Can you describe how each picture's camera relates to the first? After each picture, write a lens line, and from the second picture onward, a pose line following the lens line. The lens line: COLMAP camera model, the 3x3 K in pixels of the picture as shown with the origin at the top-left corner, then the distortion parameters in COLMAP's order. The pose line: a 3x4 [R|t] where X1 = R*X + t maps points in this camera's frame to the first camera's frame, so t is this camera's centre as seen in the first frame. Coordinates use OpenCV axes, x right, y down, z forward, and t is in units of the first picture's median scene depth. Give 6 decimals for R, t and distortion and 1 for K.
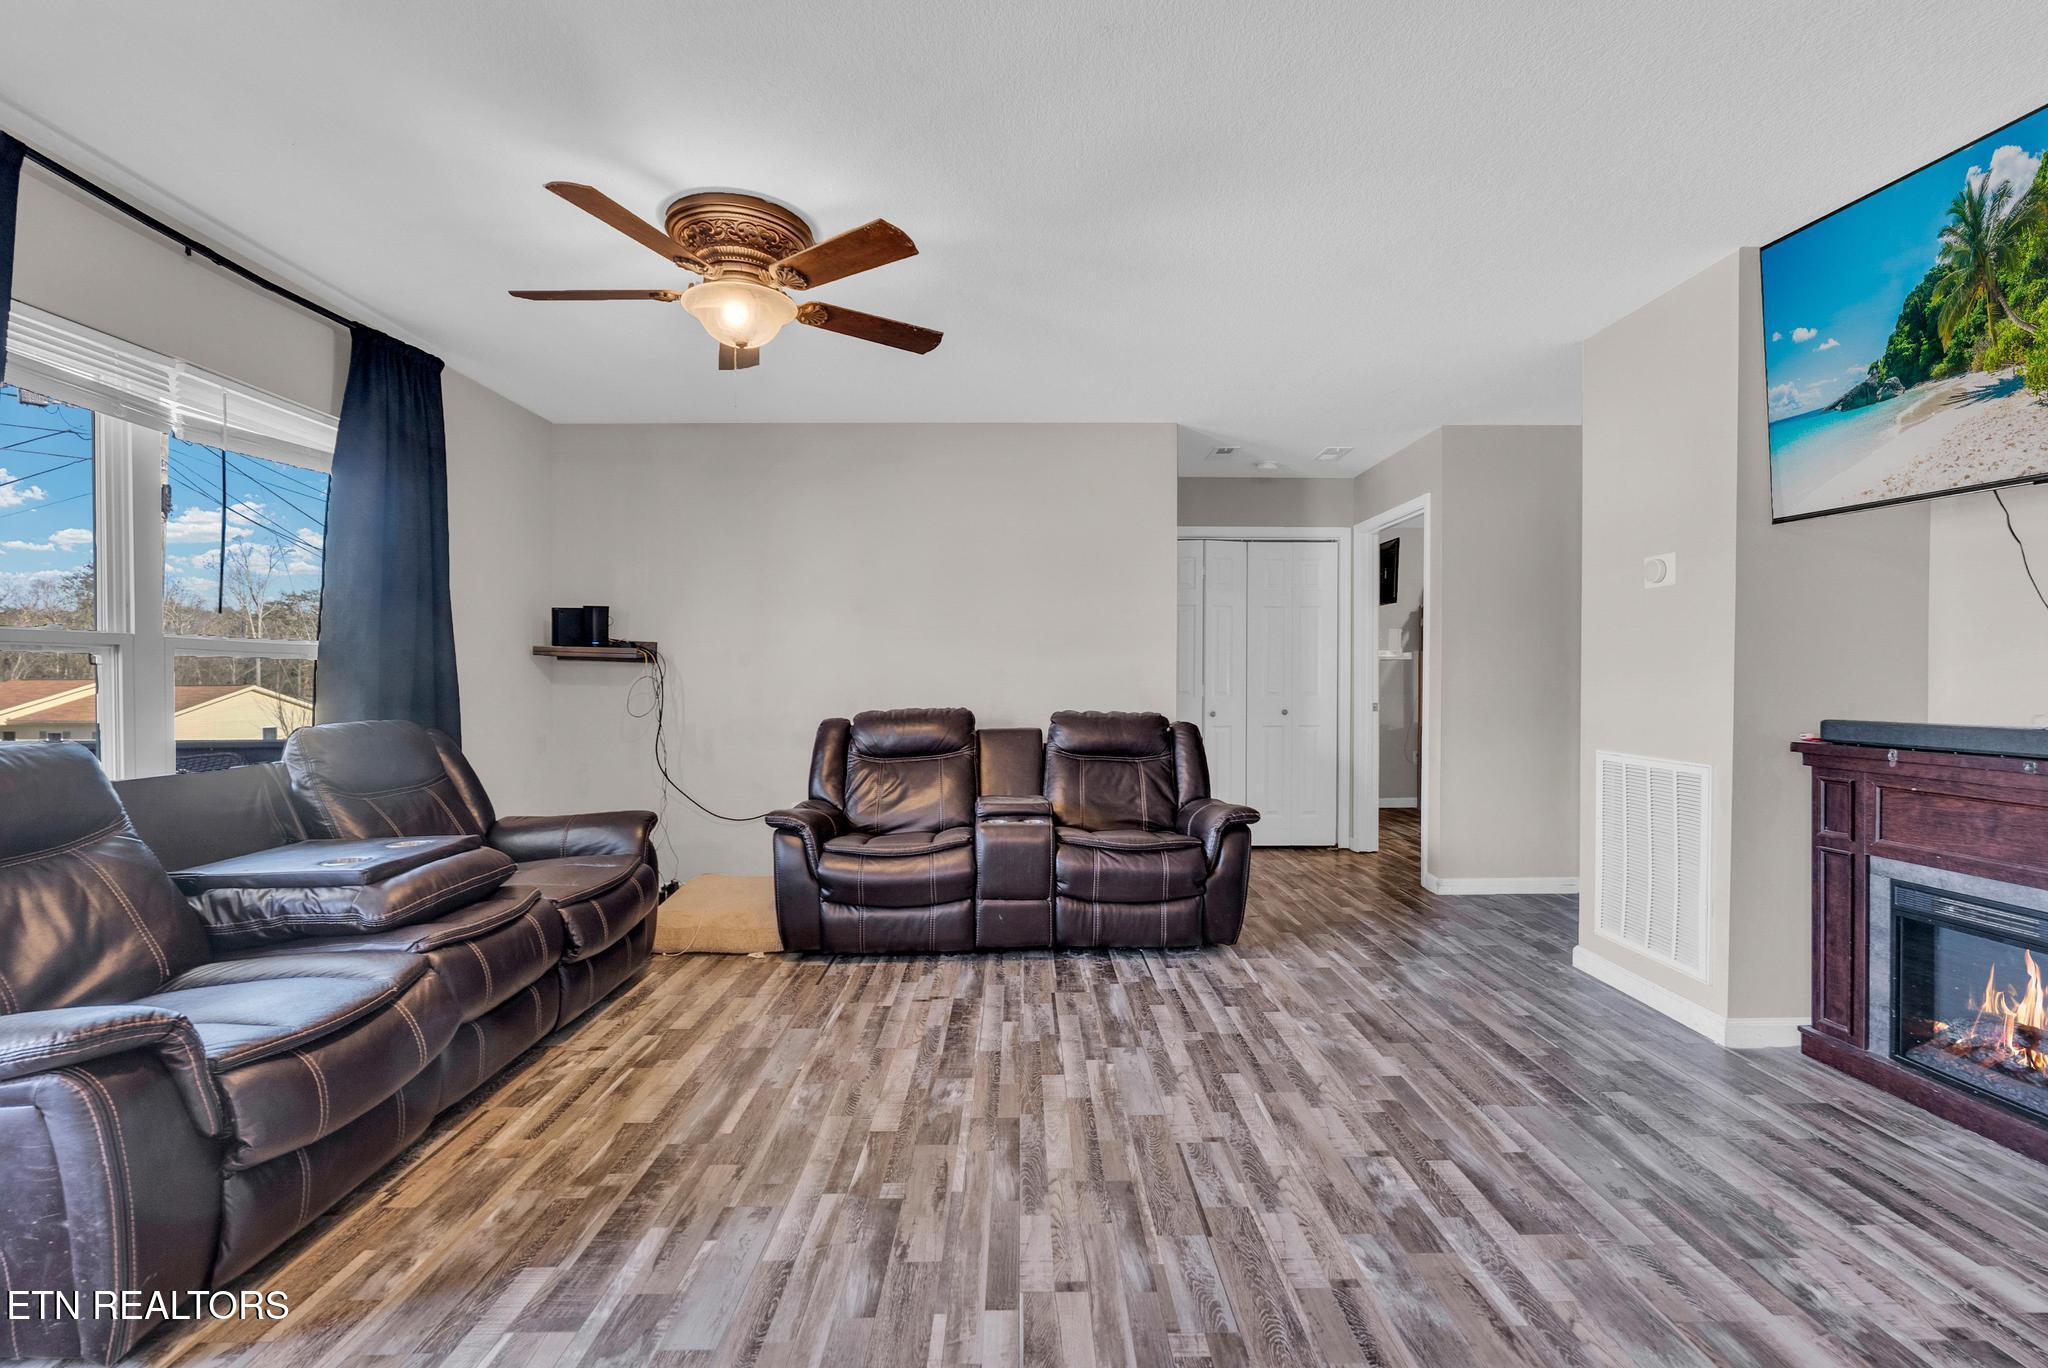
lens RADIAL K [[899.3, 0, 1036.1], [0, 899.3, 690.1], [0, 0, 1]] dist [-0.002073, -0.000215]
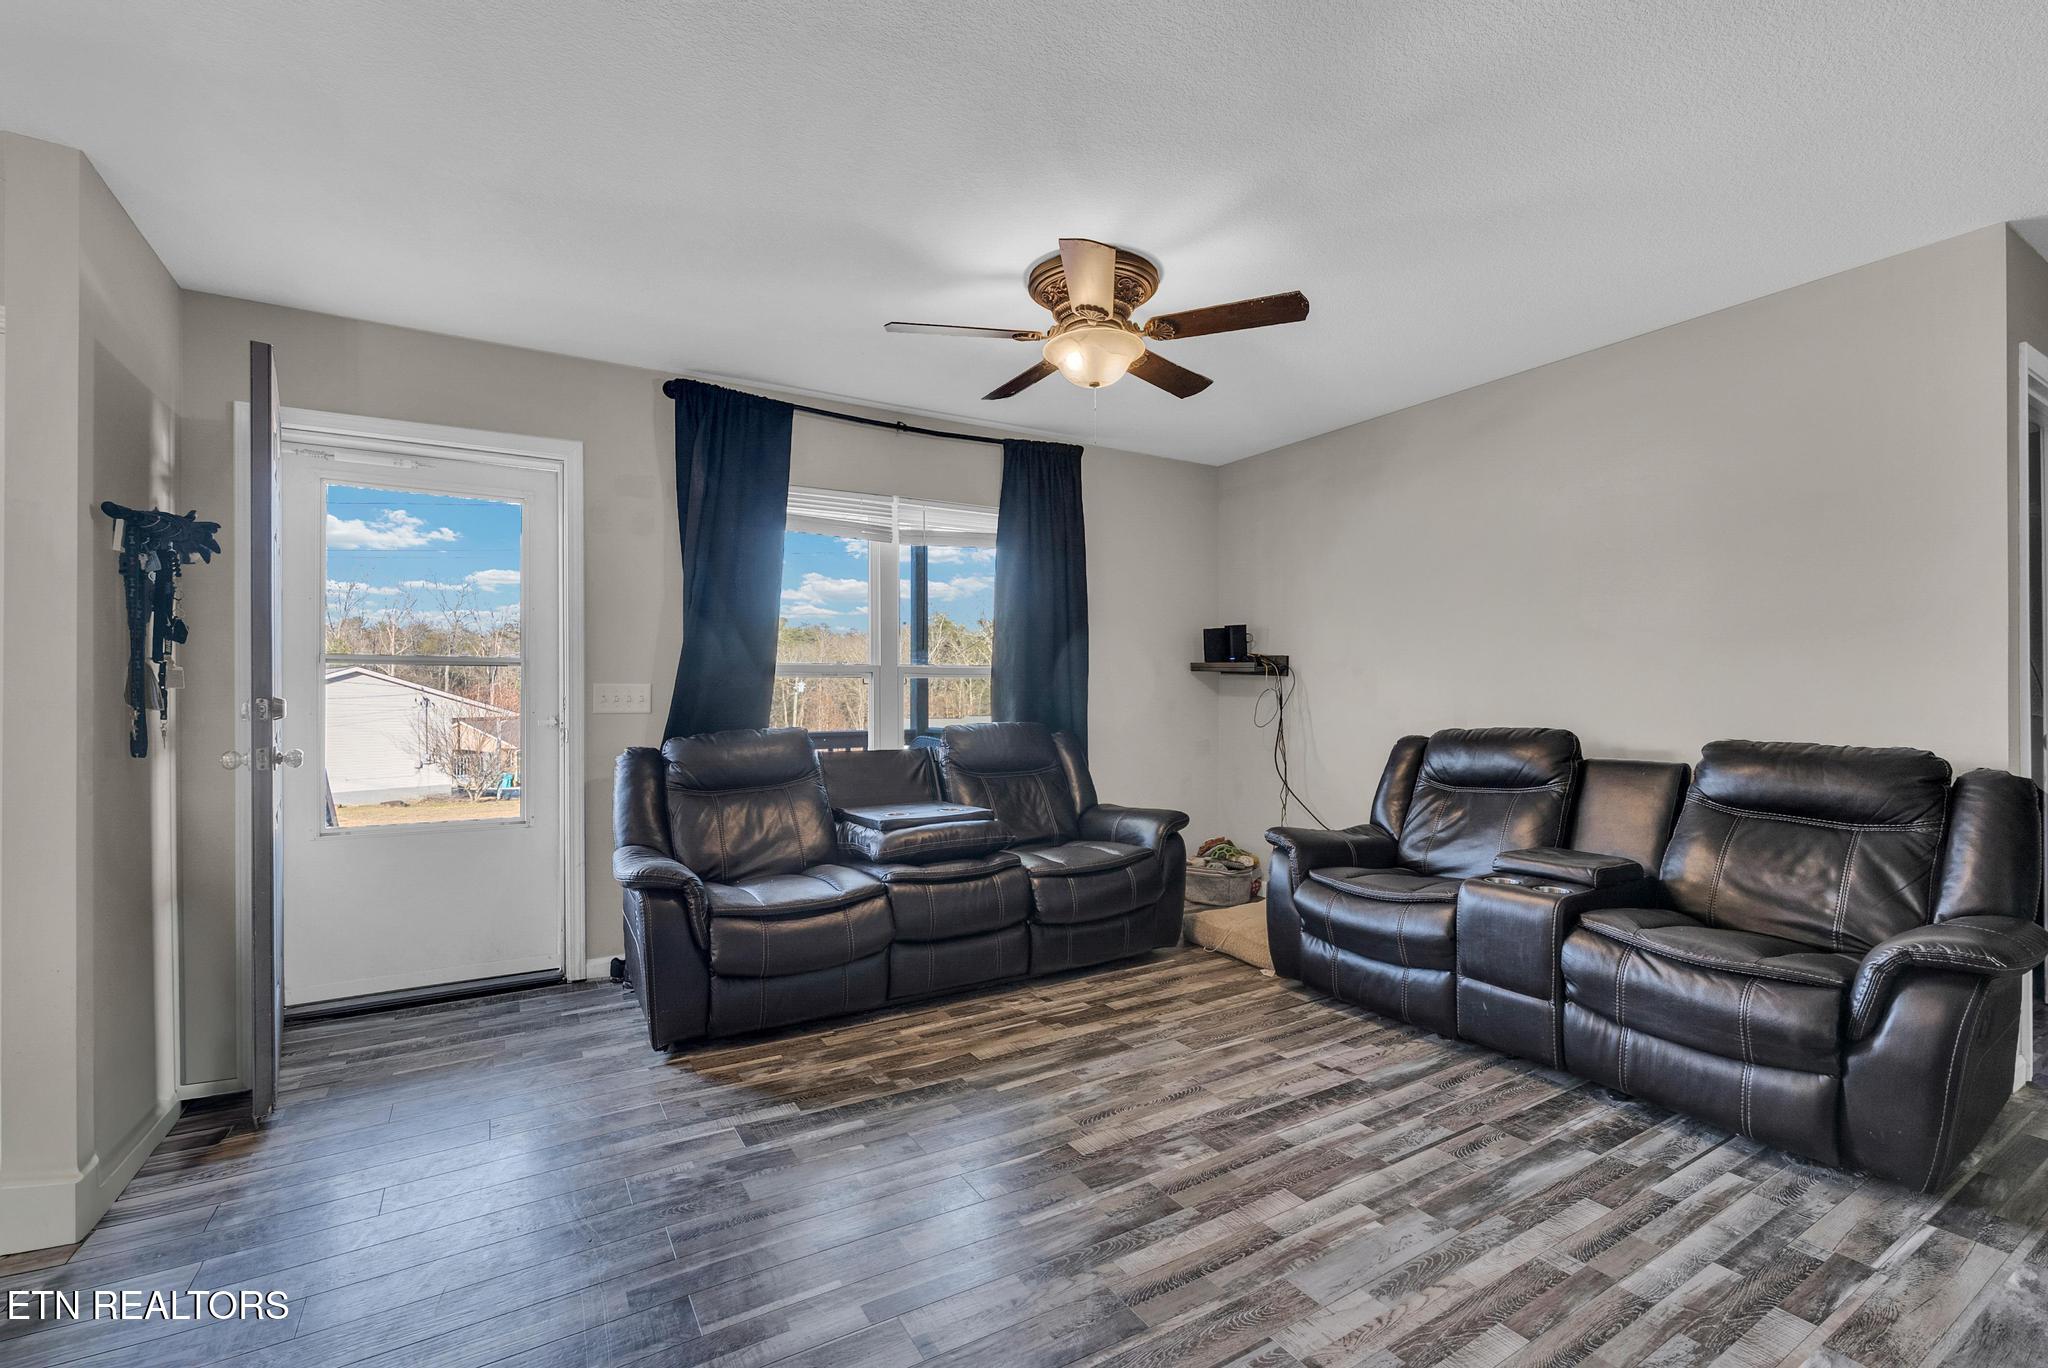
lens RADIAL K [[899.3, 0, 1036.1], [0, 899.3, 690.1], [0, 0, 1]] dist [-0.002073, -0.000215]
pose [[0.506569, -0.002029, -0.862197, 0.482578], [-0.007213, 0.999952, -0.006591, -0.006503], [0.862169, 0.009558, 0.506531, 0.330814]]
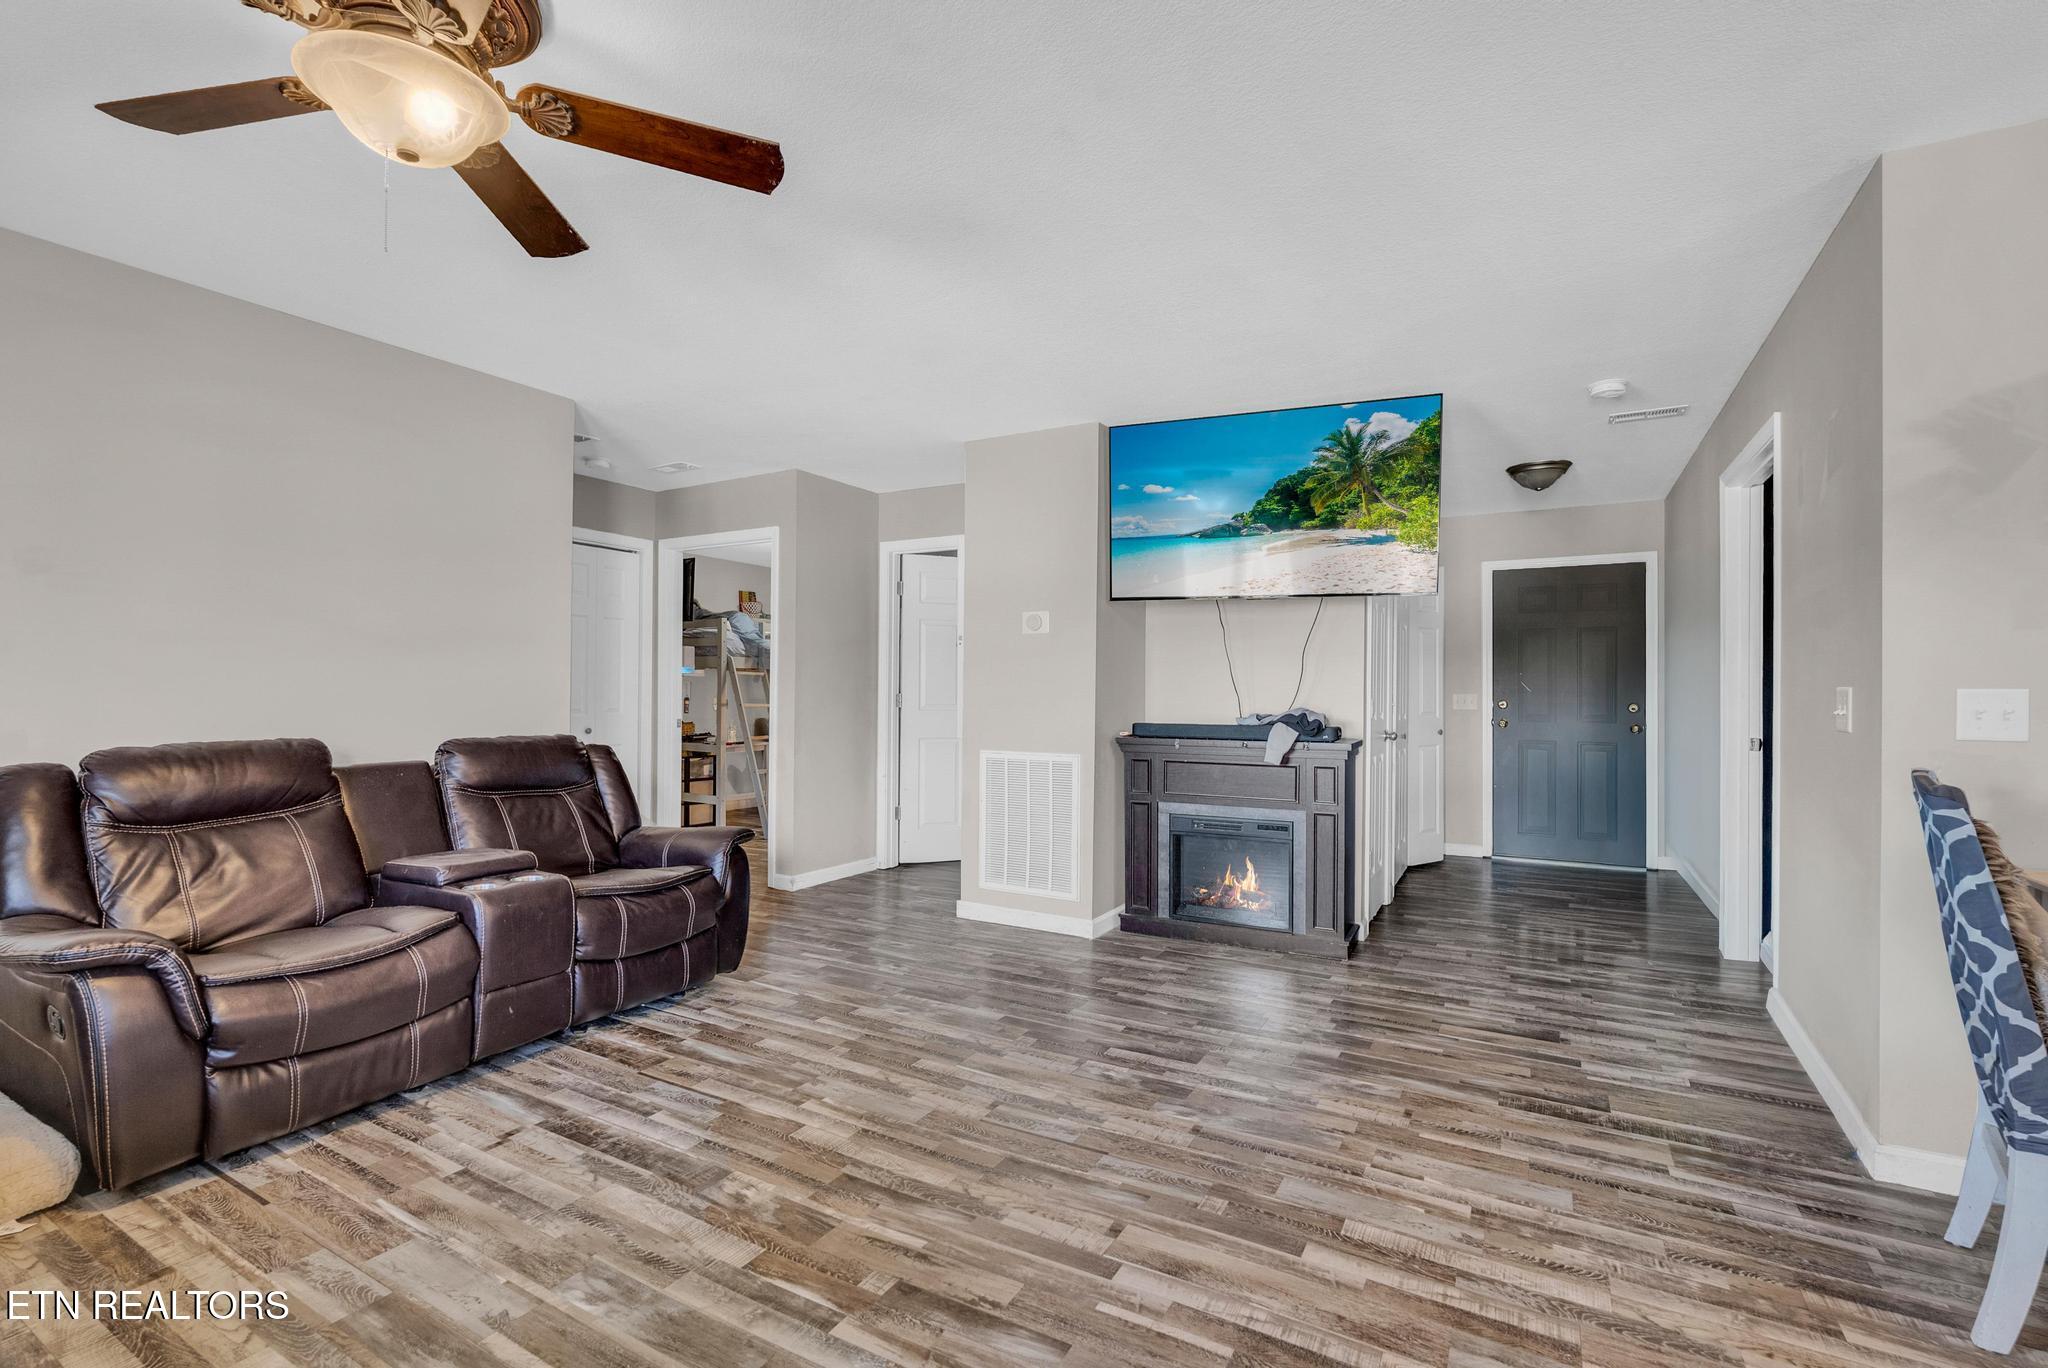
lens RADIAL K [[899.3, 0, 1036.1], [0, 899.3, 690.1], [0, 0, 1]] dist [-0.002073, -0.000215]
pose [[0.504630, 0.009534, 0.863283, -0.539477], [0.004493, 0.999896, -0.013669, -0.005222], [-0.863324, 0.010776, 0.504535, 0.268045]]
